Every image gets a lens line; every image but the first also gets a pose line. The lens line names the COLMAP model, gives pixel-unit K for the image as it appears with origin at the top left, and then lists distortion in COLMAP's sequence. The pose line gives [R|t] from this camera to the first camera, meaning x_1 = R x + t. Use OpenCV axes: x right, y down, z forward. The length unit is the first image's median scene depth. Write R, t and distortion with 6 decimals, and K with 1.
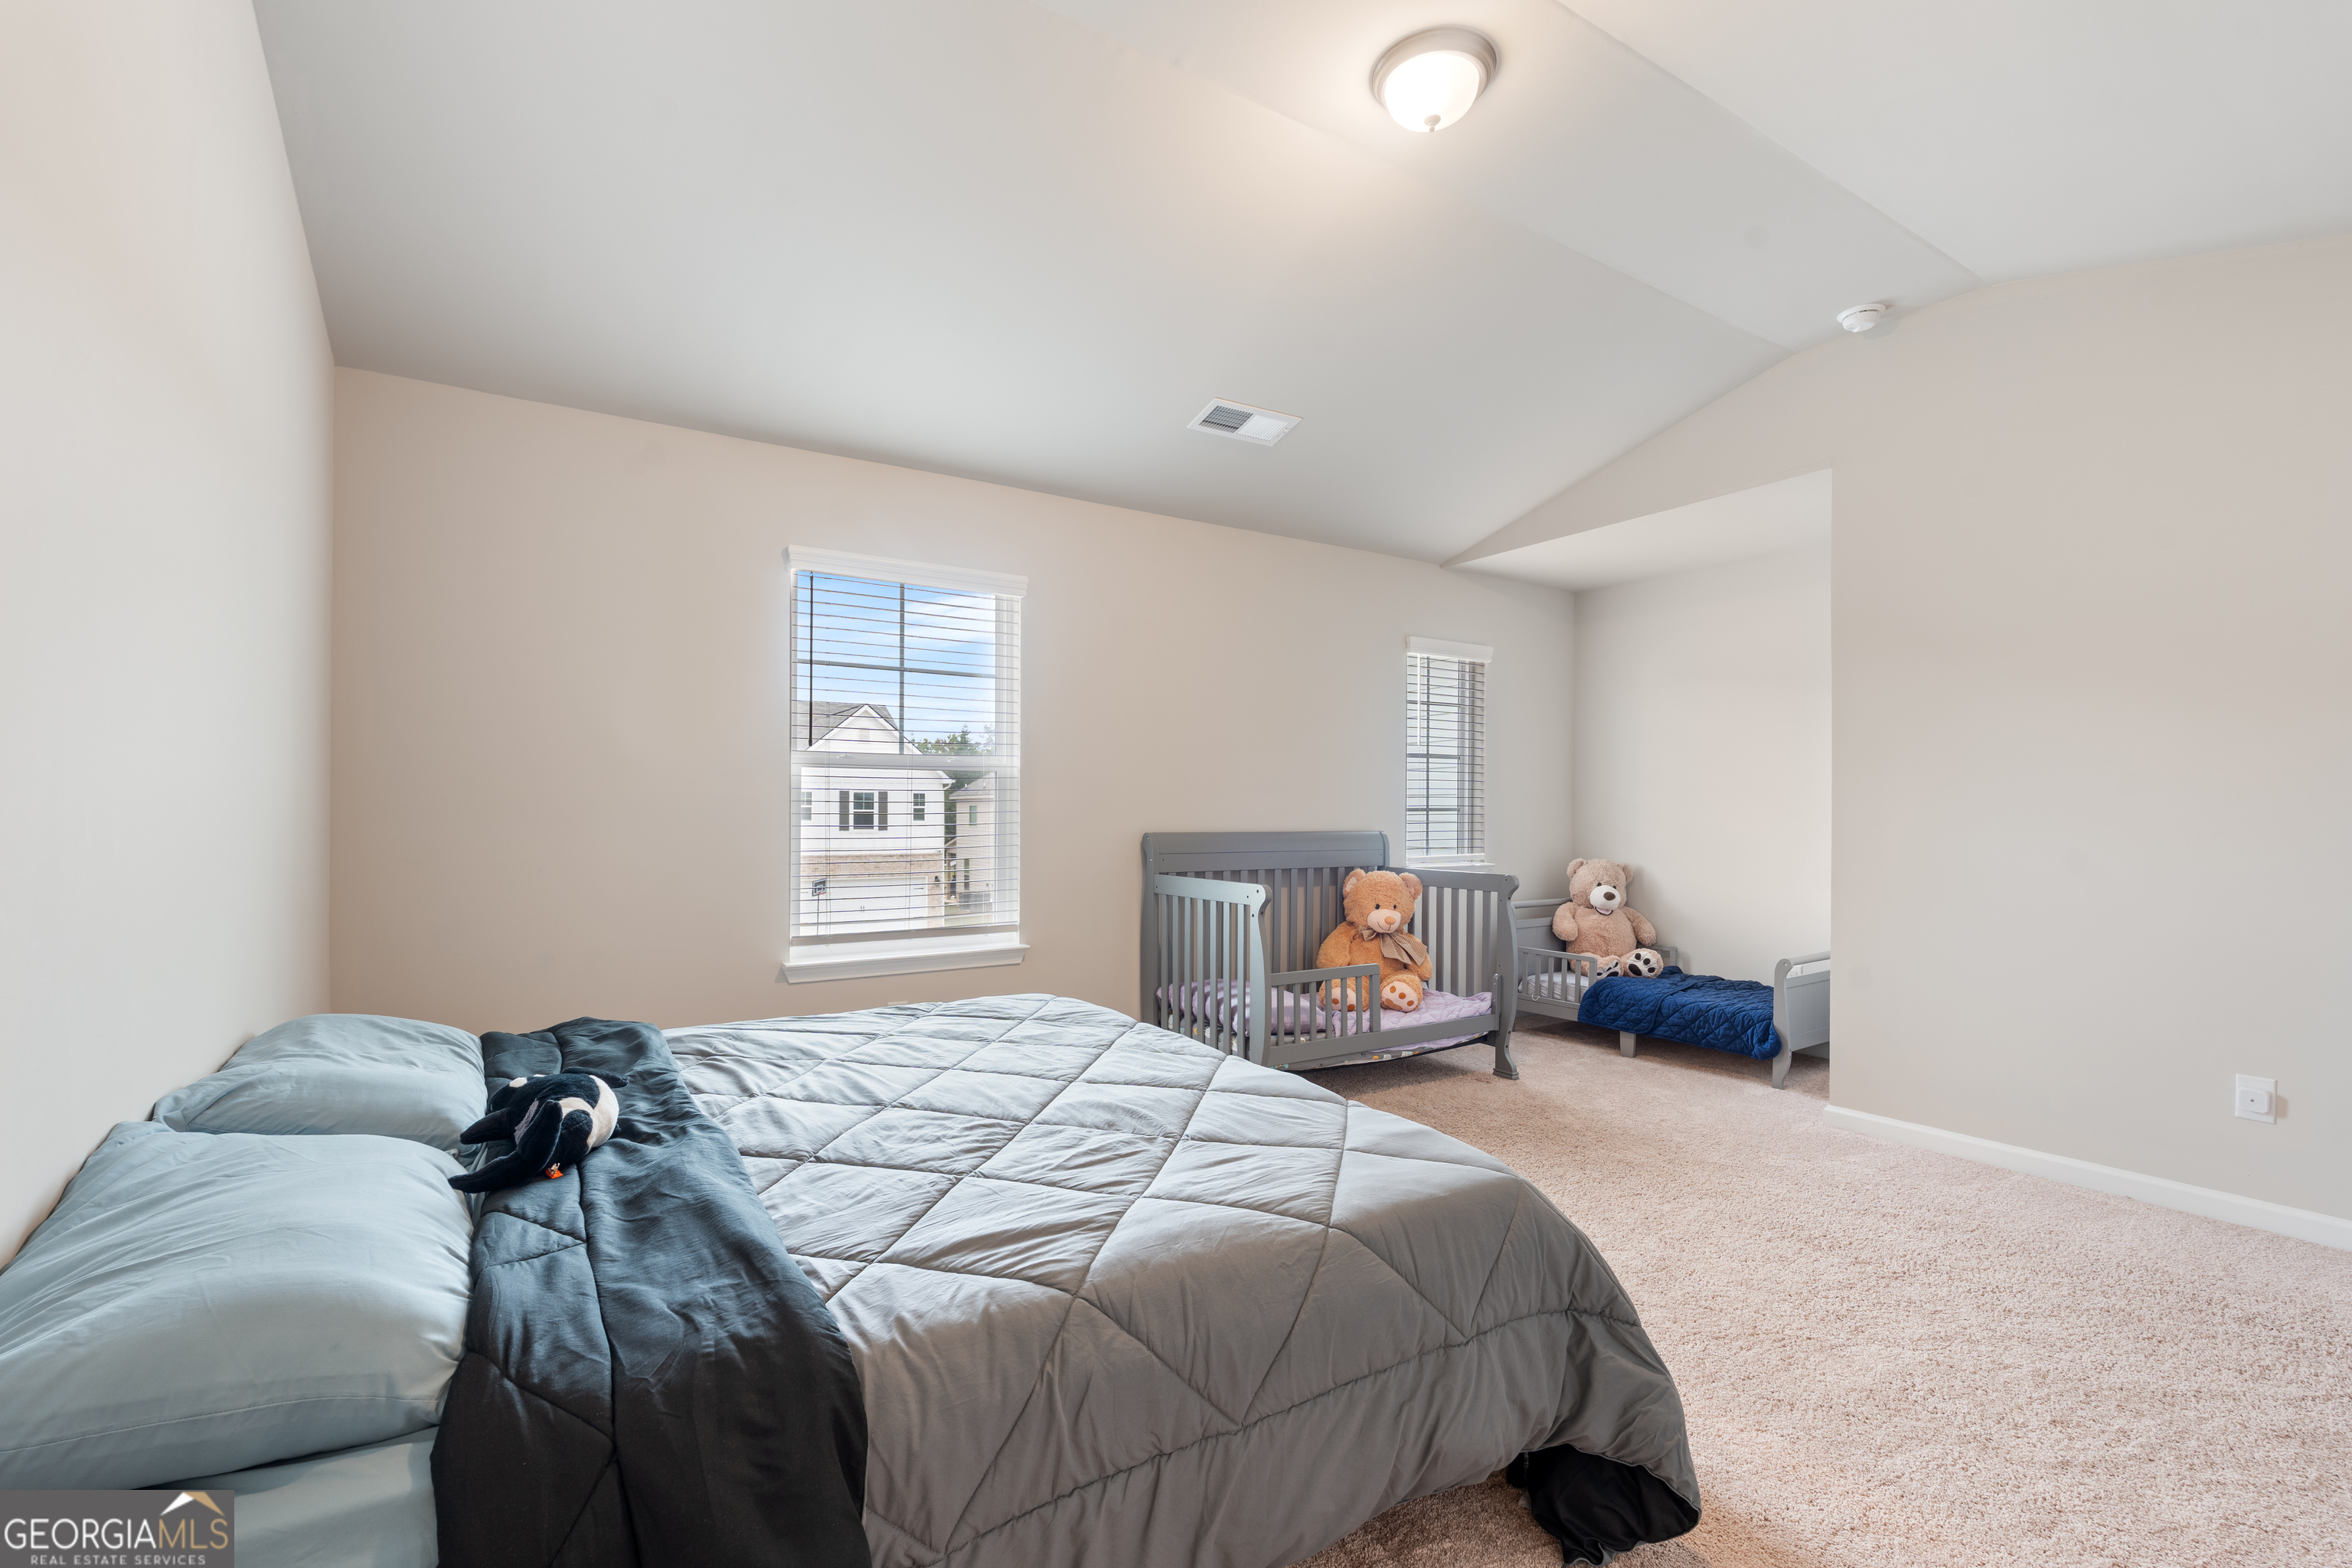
lens RADIAL K [[1037.9, 0, 1178.3], [0, 1037.9, 804.1], [0, 0, 1]] dist [-0.003480, 0.000415]
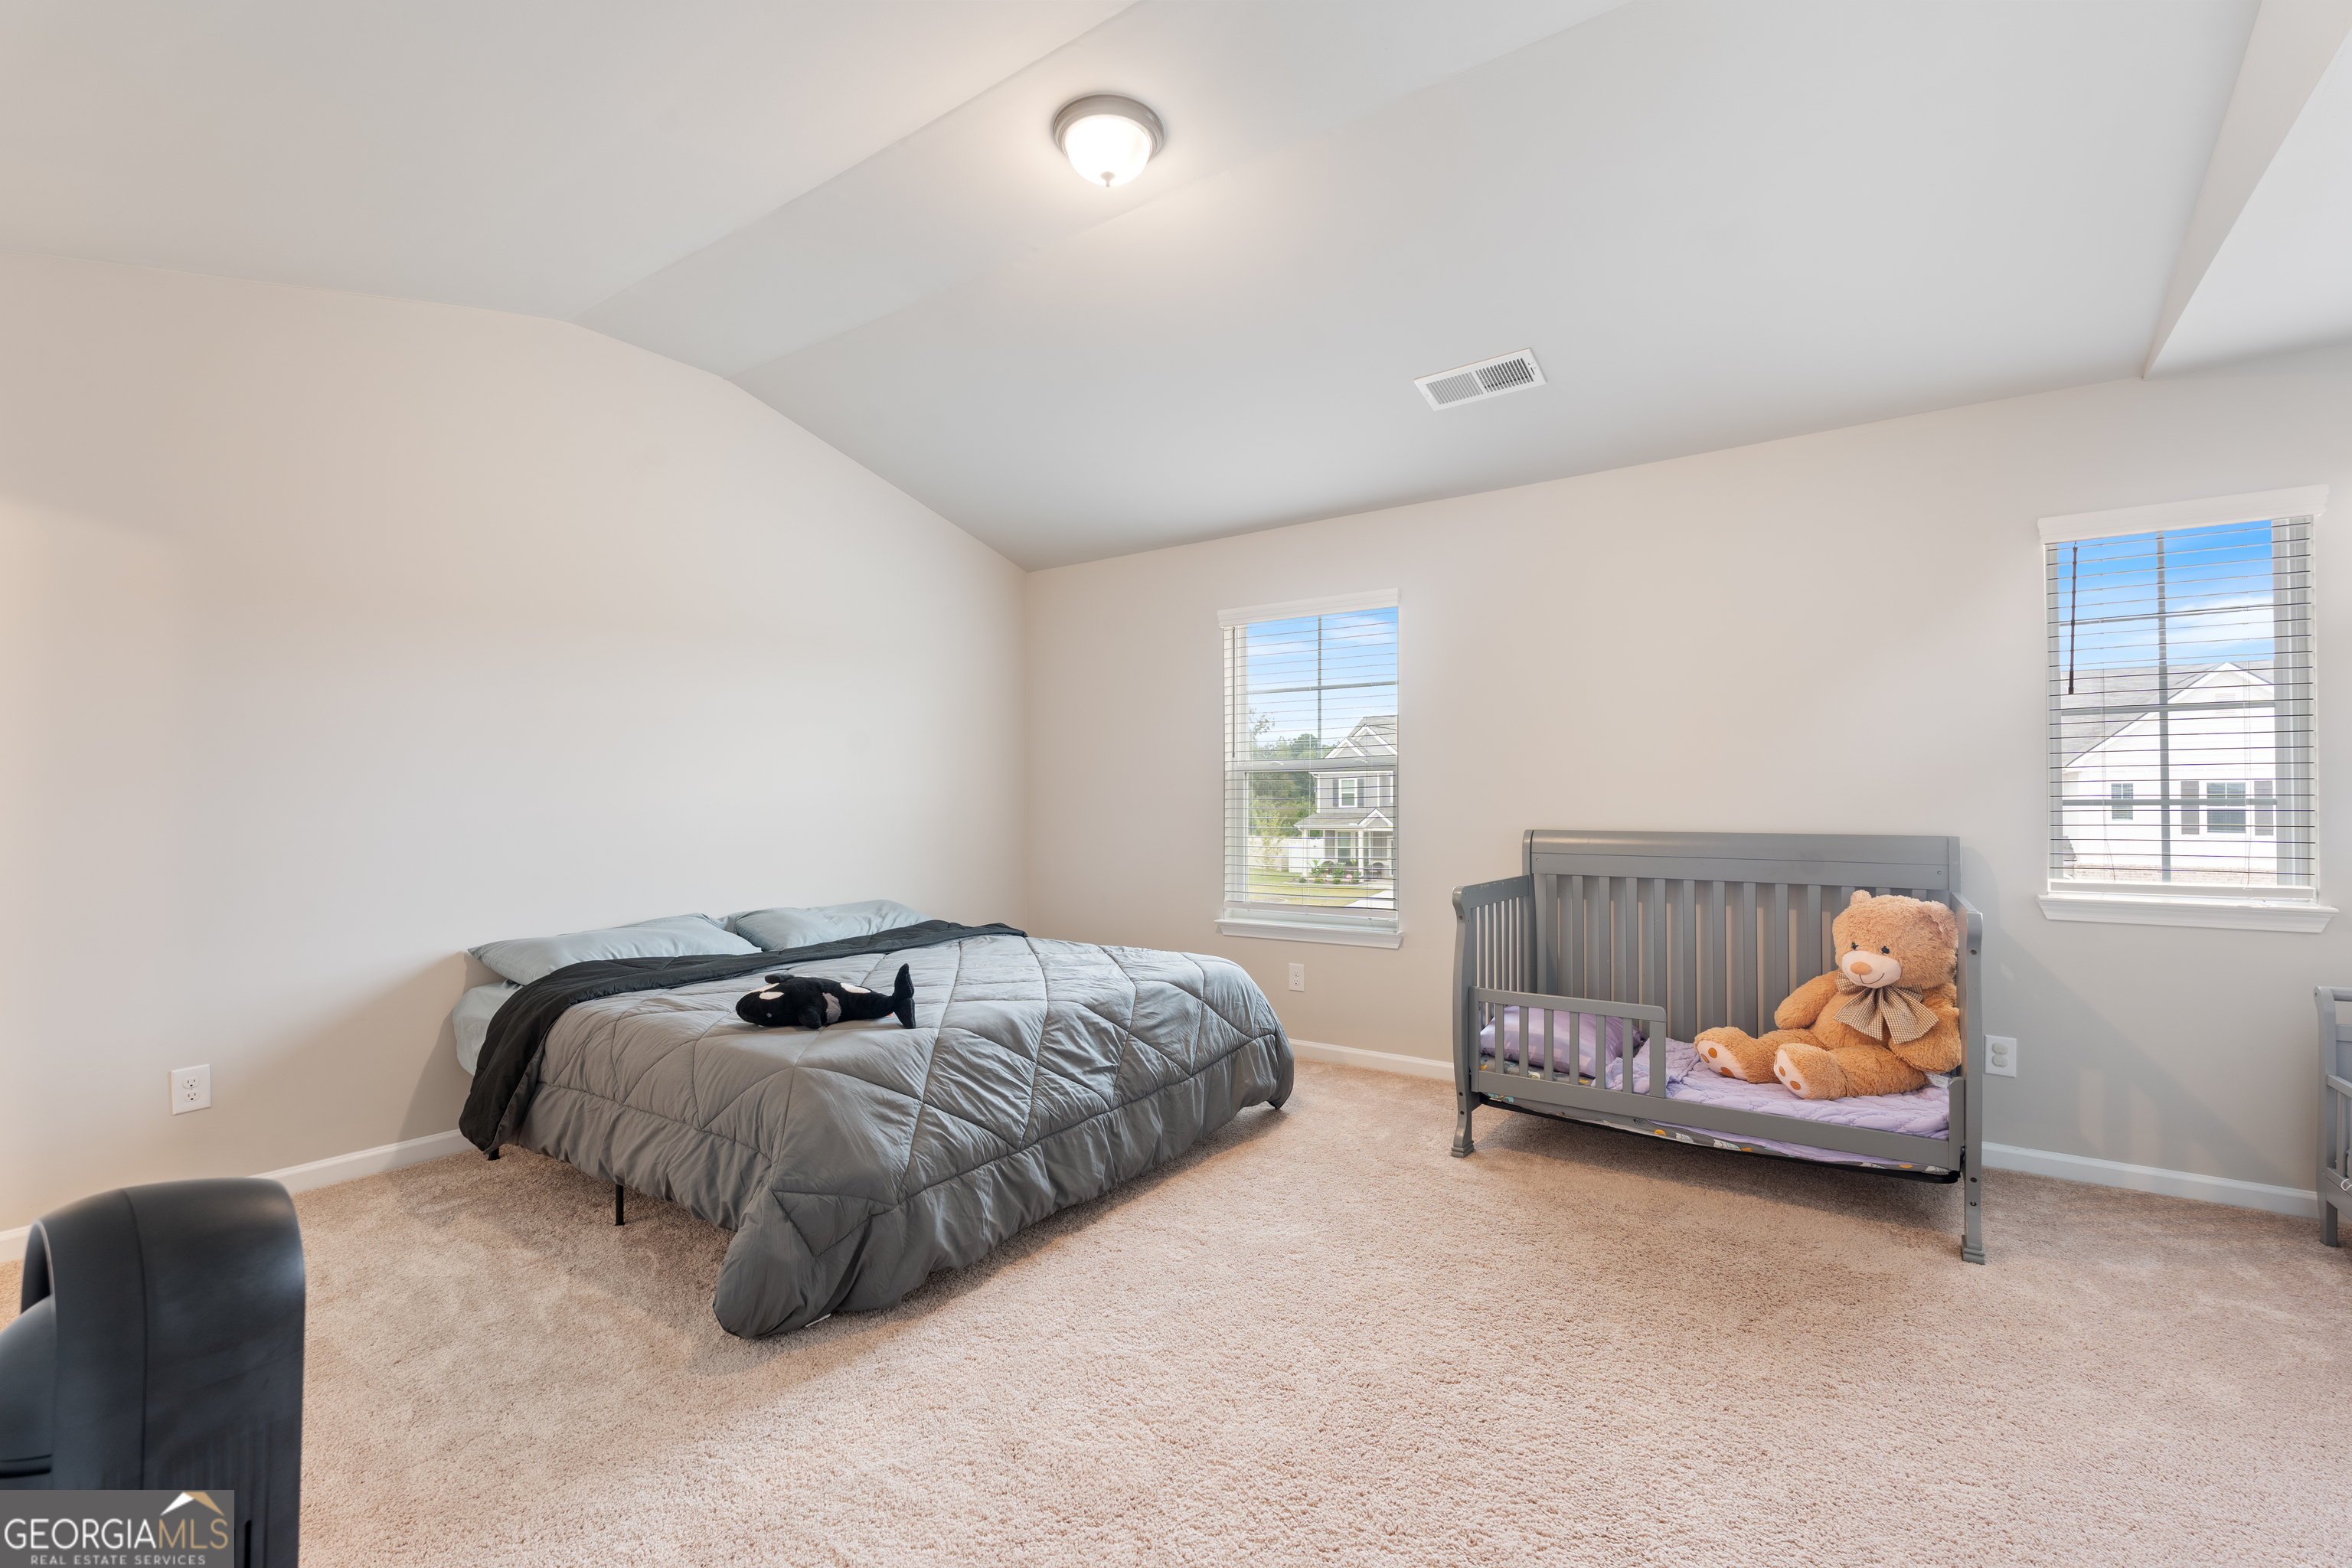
lens RADIAL K [[1026.9, 0, 1173.3], [0, 1026.9, 793.3], [0, 0, 1]] dist [-0.002753, -0.000129]
pose [[0.388176, -0.013859, -0.921481, 0.634495], [0.008566, 0.999898, -0.011430, 0.002355], [0.921545, -0.003456, 0.388255, 0.325947]]
